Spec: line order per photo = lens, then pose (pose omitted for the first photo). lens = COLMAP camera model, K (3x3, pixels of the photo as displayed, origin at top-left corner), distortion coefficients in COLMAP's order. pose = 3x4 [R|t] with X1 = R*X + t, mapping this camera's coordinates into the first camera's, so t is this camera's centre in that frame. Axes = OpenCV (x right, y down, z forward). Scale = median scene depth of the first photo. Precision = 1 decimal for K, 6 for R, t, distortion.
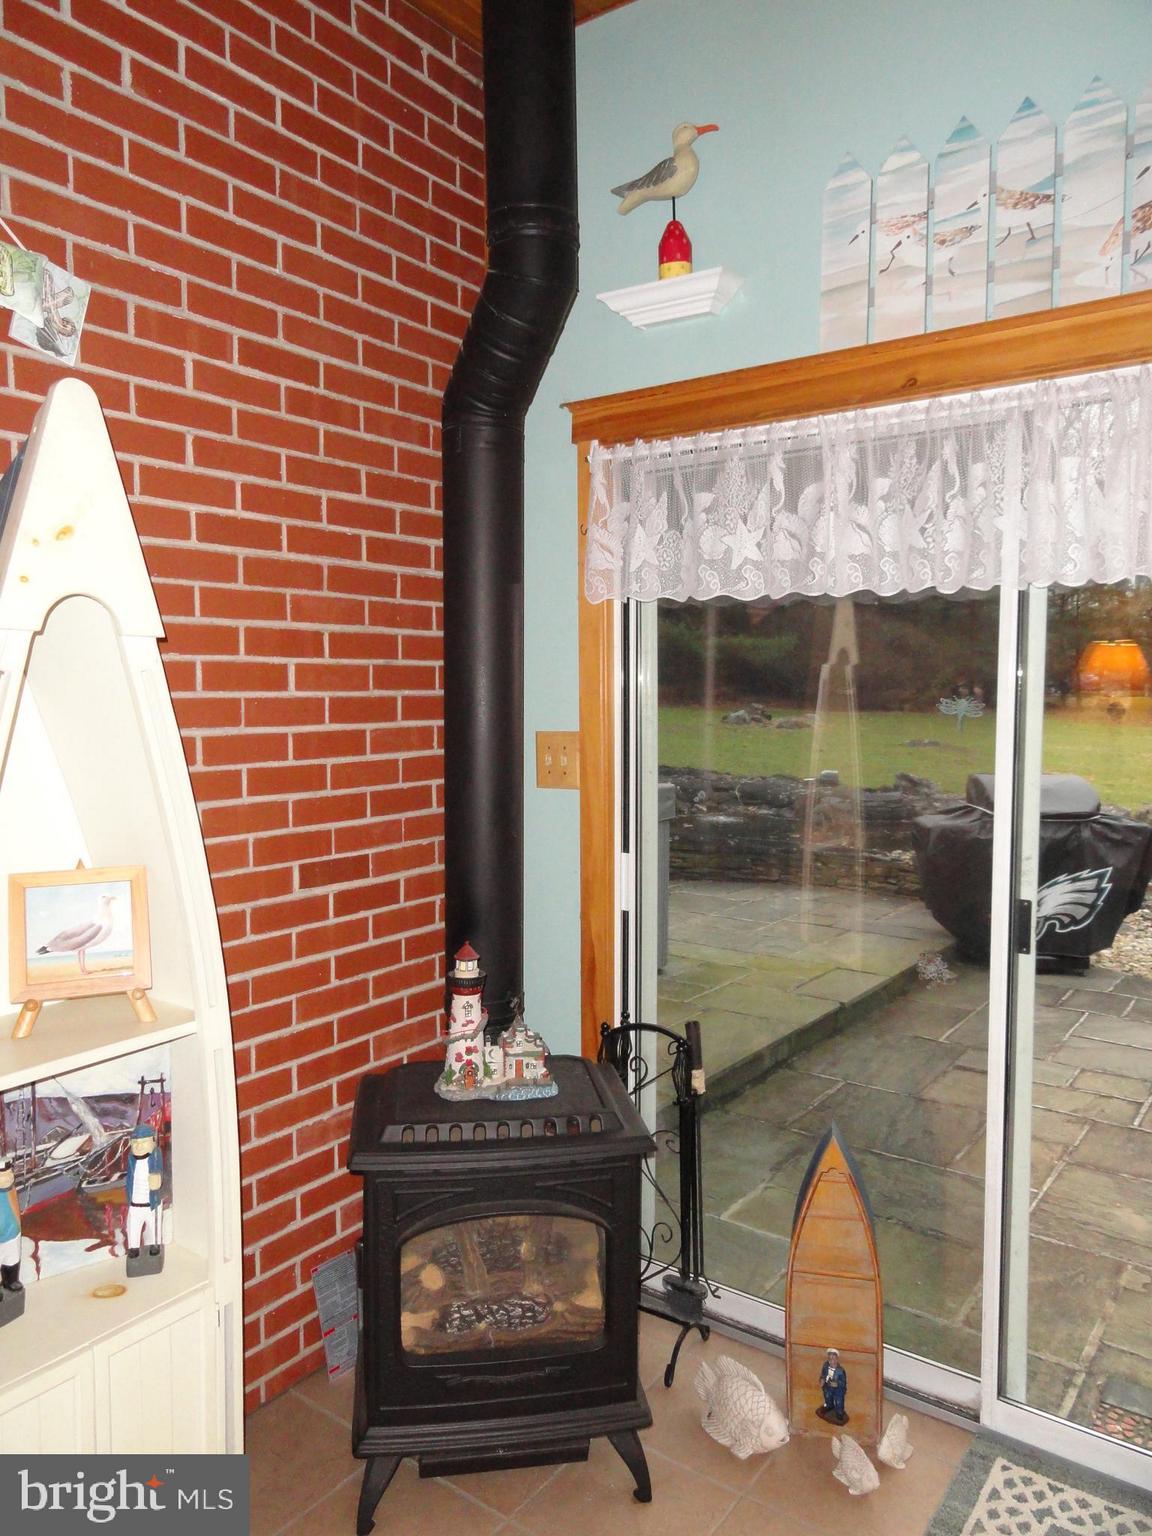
lens RADIAL K [[1080.9, 0, 576.0], [0, 1080.9, 768.0], [0, 0, 1]] dist [0.005301, -0.002764]
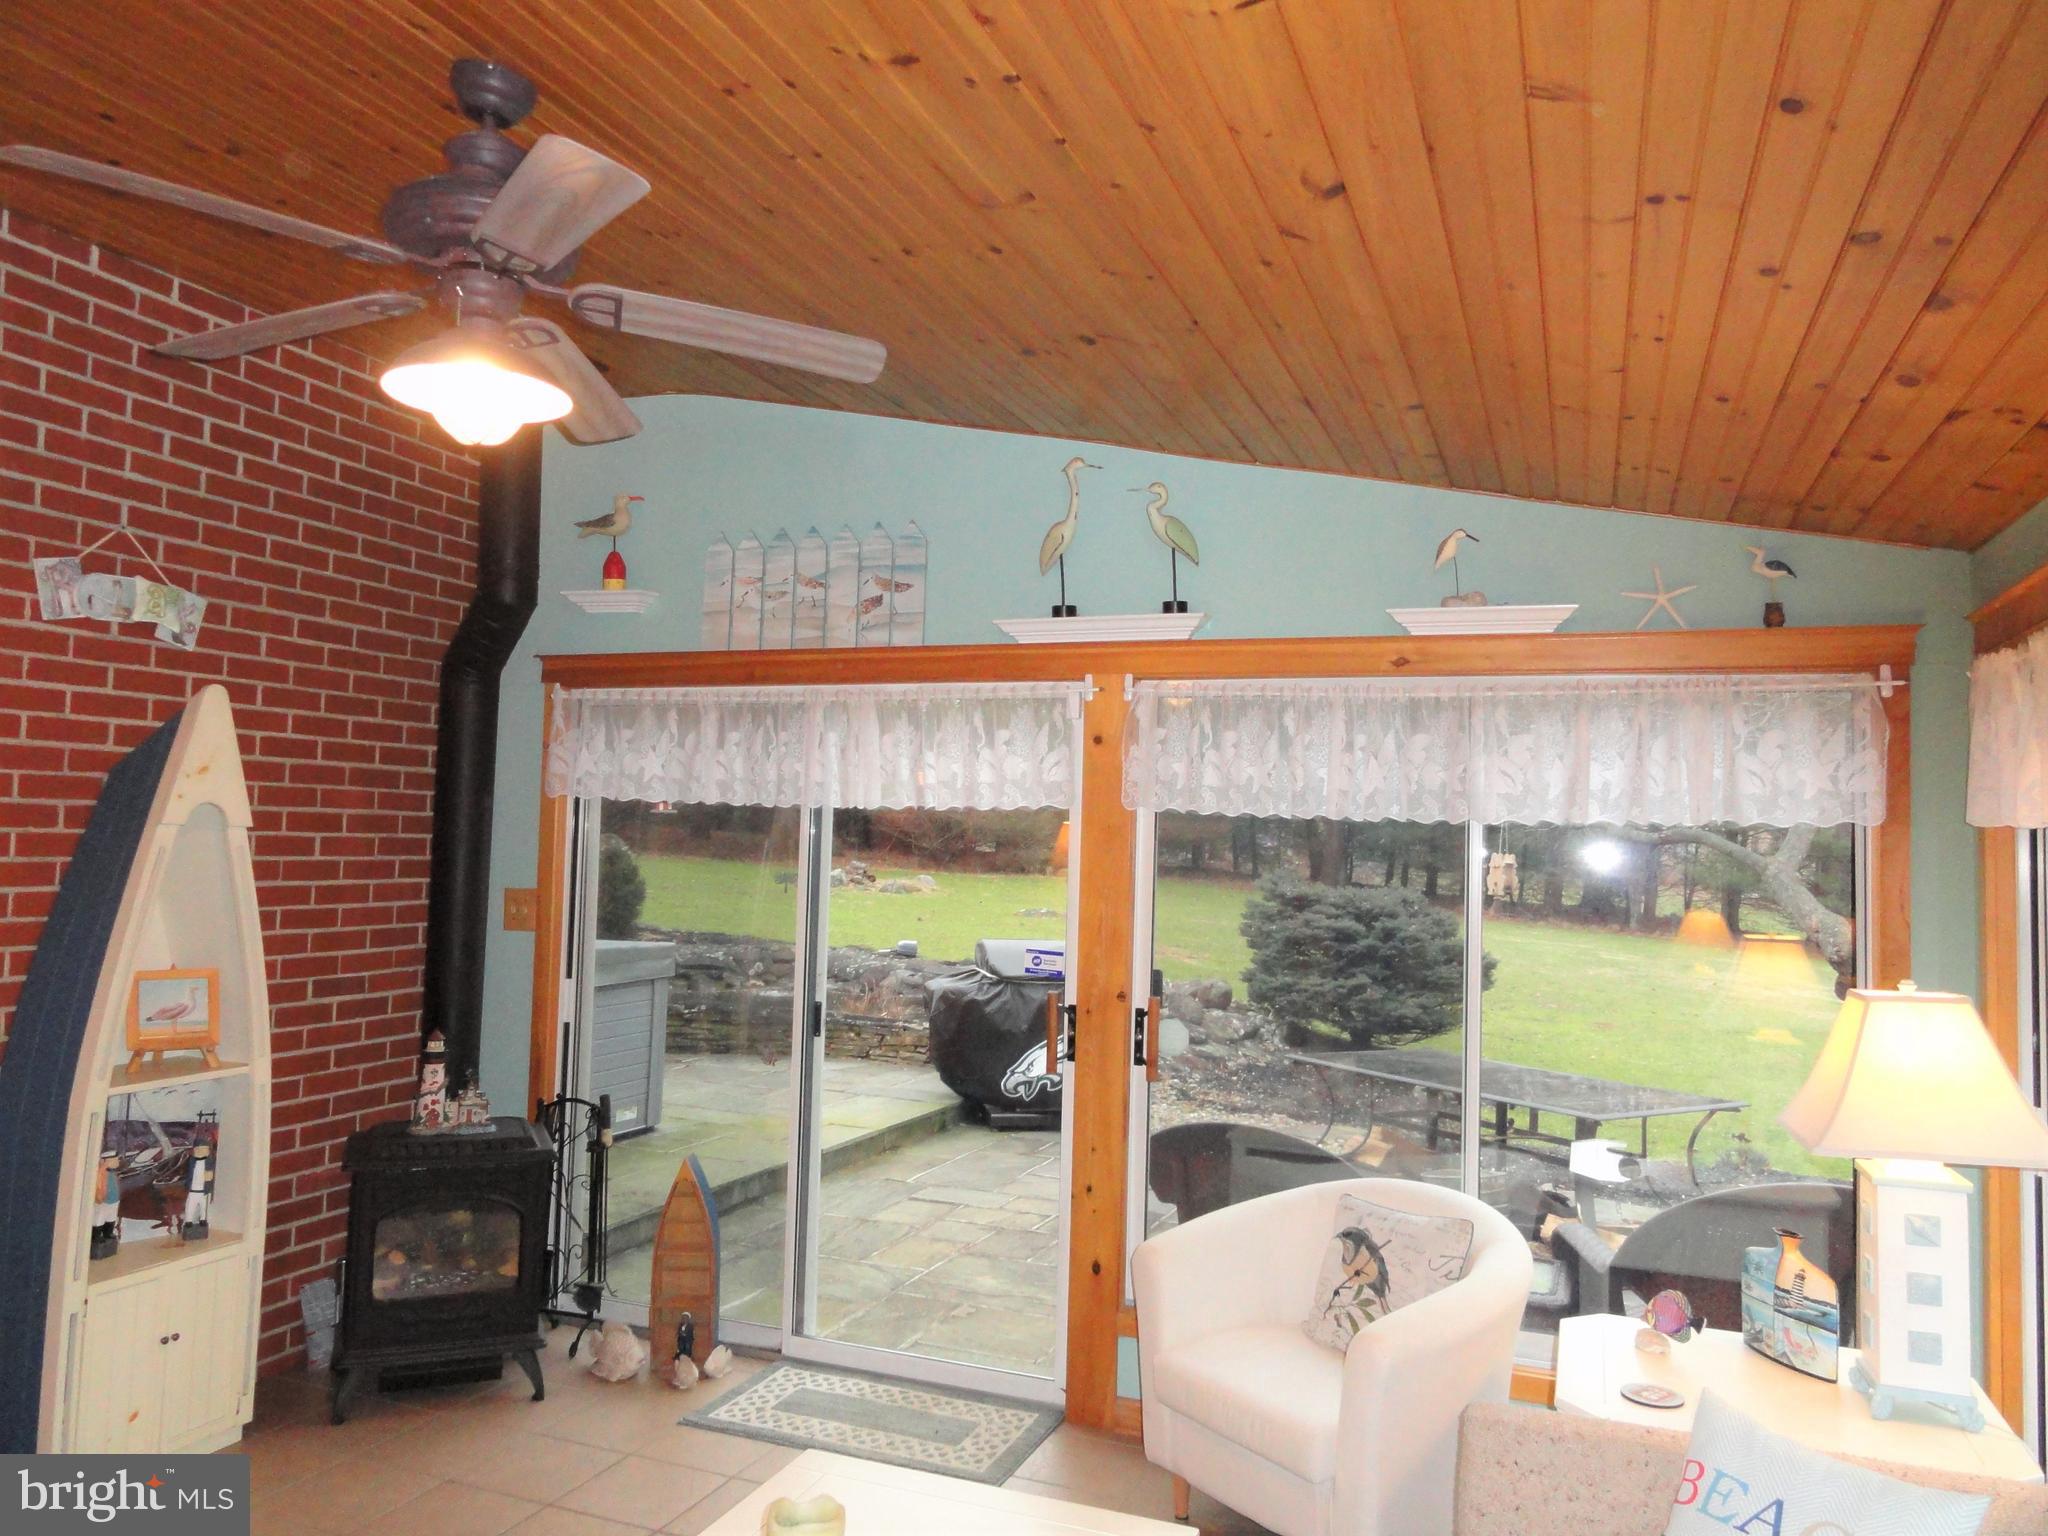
lens RADIAL K [[1441.1, 0, 1024.0], [0, 1441.1, 768.0], [0, 0, 1]] dist [0.005301, -0.002764]
pose [[0.966897, 0.041926, 0.251698, 0.158637], [-0.011065, 0.992370, -0.122797, 0.037743], [-0.254926, 0.115947, 0.959984, -1.104578]]
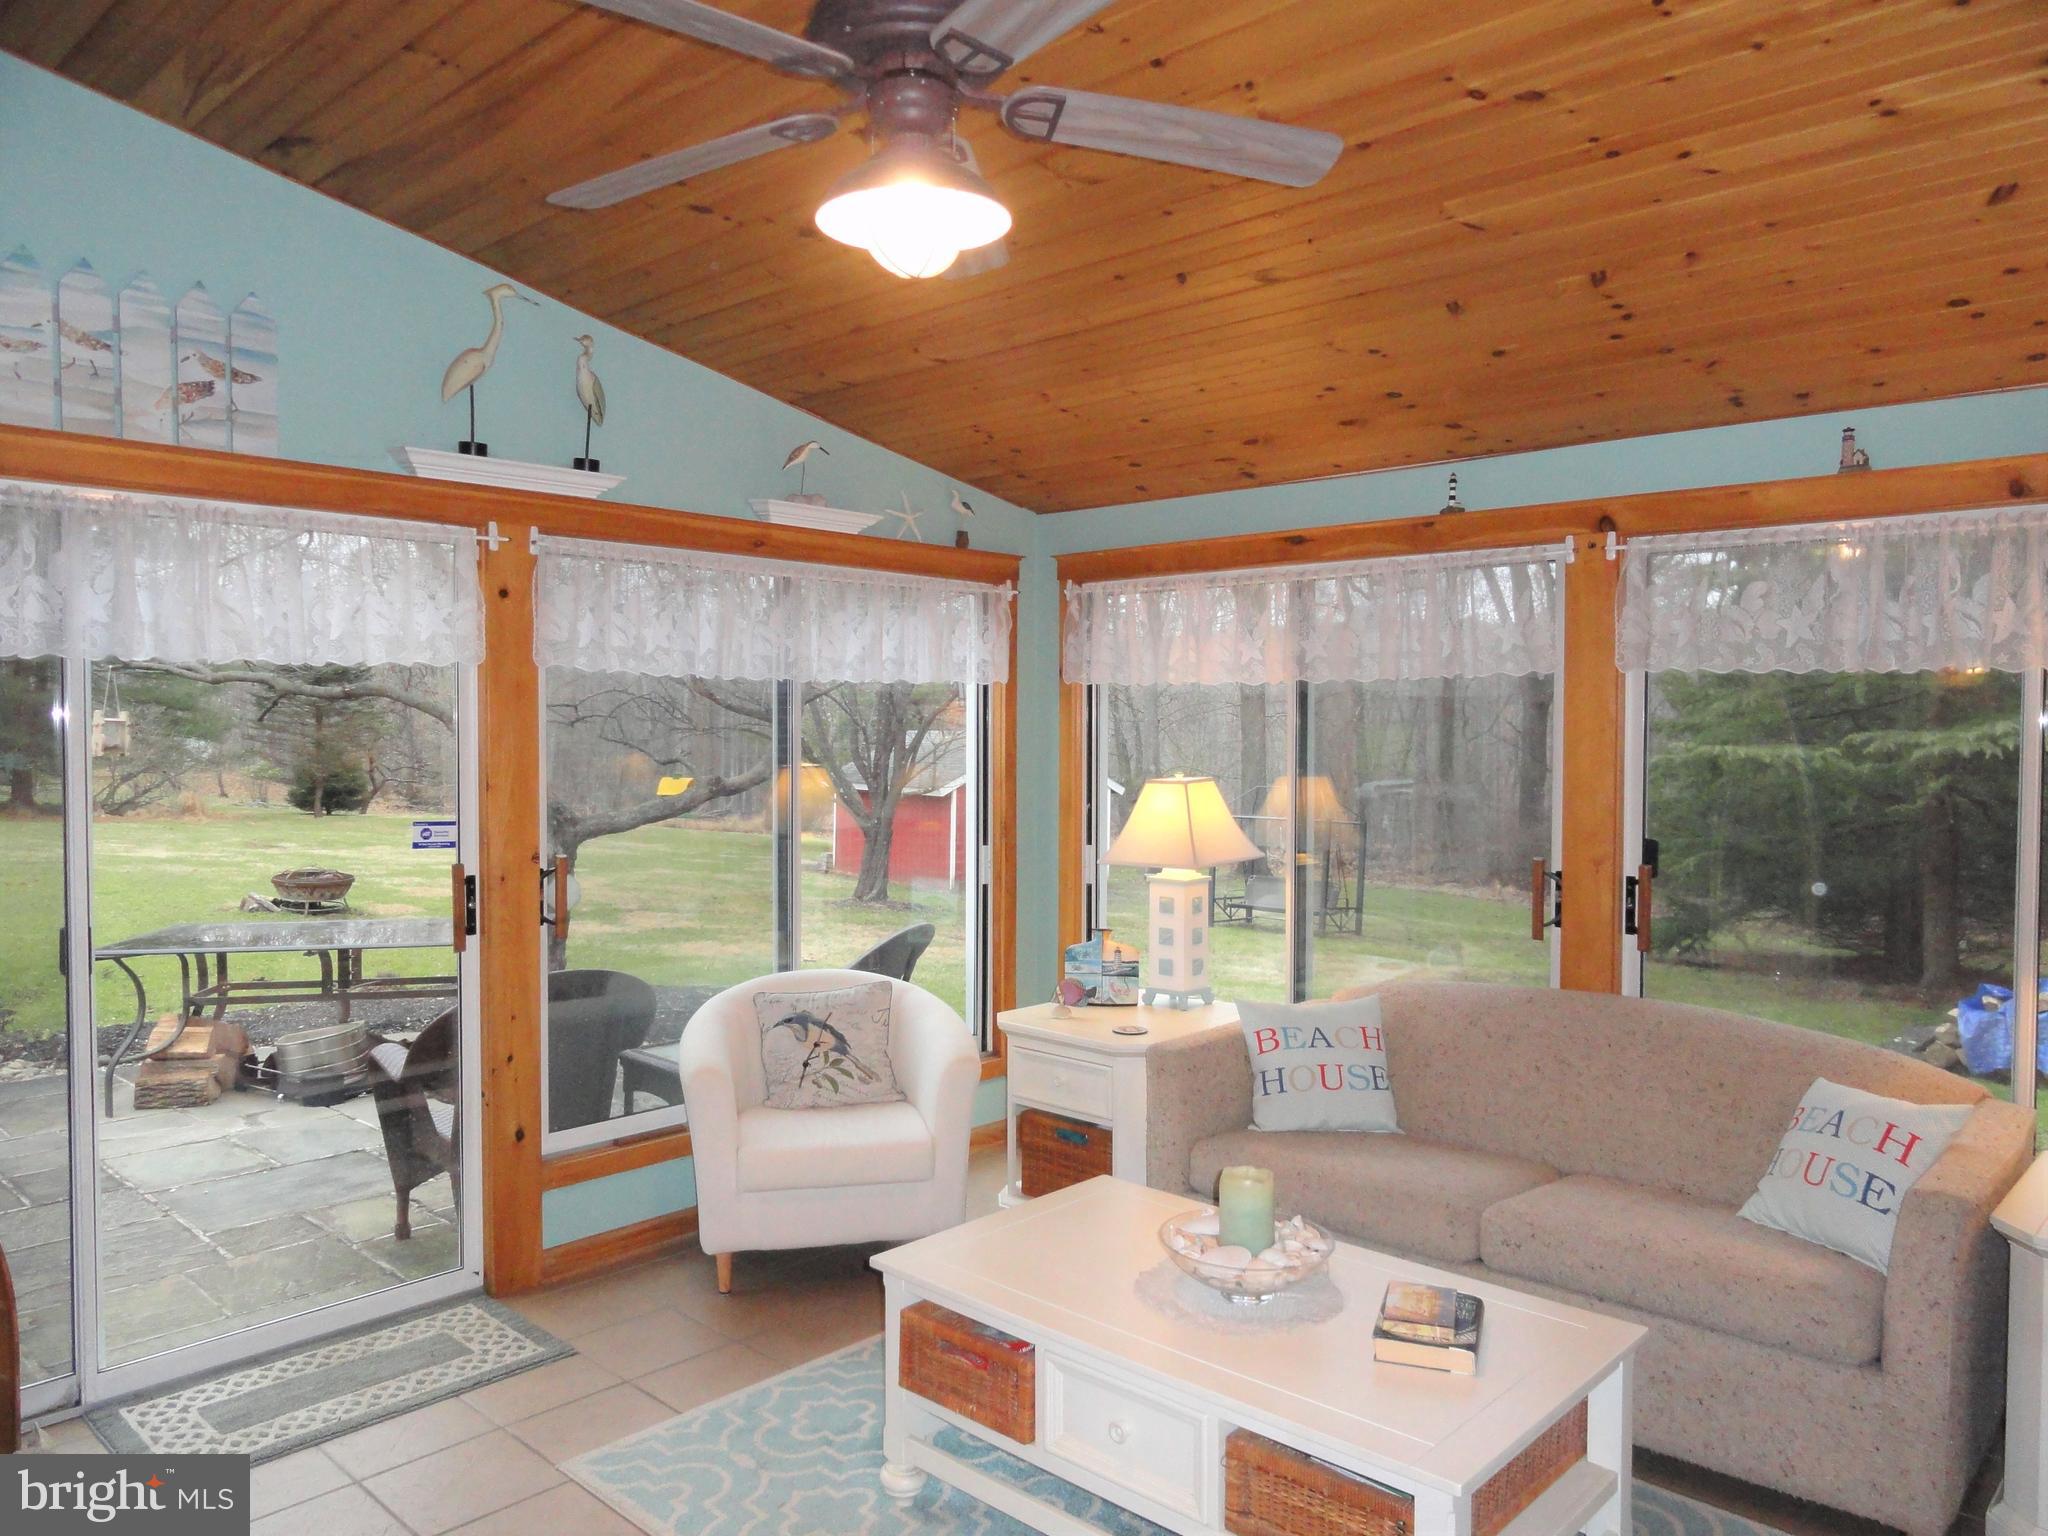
lens RADIAL K [[1458.6, 0, 1024.0], [0, 1458.6, 768.0], [0, 0, 1]] dist [0.018114, 0.001826]
pose [[0.126886, -0.032561, 0.991383, -0.974218], [0.069141, 0.997320, 0.023907, -0.014185], [-0.989505, 0.065512, 0.128798, -0.189911]]
